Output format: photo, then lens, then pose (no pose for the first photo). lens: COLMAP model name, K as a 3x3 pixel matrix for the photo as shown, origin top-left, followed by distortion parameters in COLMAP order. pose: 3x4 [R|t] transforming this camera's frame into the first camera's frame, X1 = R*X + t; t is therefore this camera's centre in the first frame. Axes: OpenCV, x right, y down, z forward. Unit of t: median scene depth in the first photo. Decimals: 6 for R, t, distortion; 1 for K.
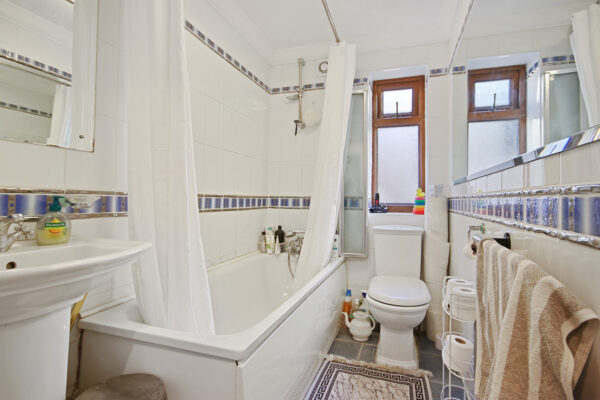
lens RADIAL K [[309.4, 0, 299.1], [0, 309.4, 185.3], [0, 0, 1]] dist [-0.002732, 0.000073]
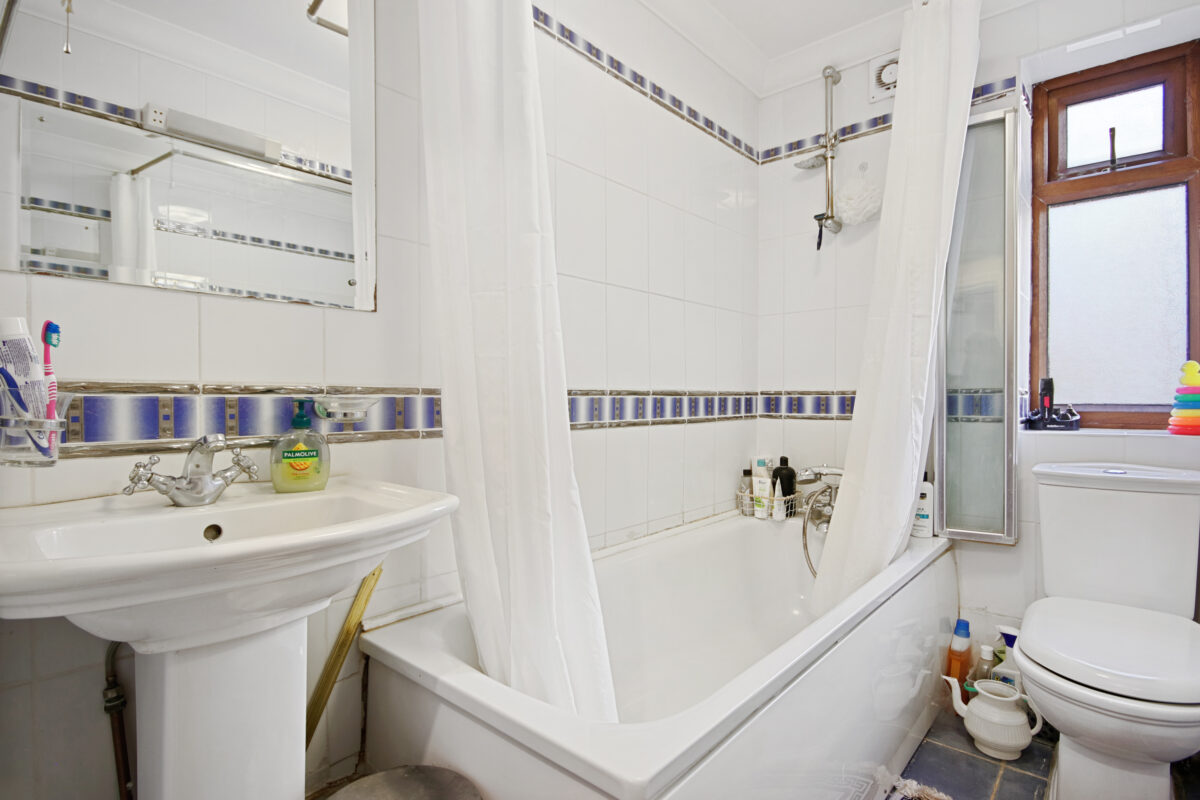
lens RADIAL K [[602.8, 0, 600.0], [0, 602.8, 400.0], [0, 0, 1]] dist [0.003709, -0.000402]
pose [[0.924755, -0.014306, -0.380294, 0.028779], [0.031935, 0.998686, 0.040088, 0.005776], [0.379221, -0.049217, 0.923996, 0.116265]]
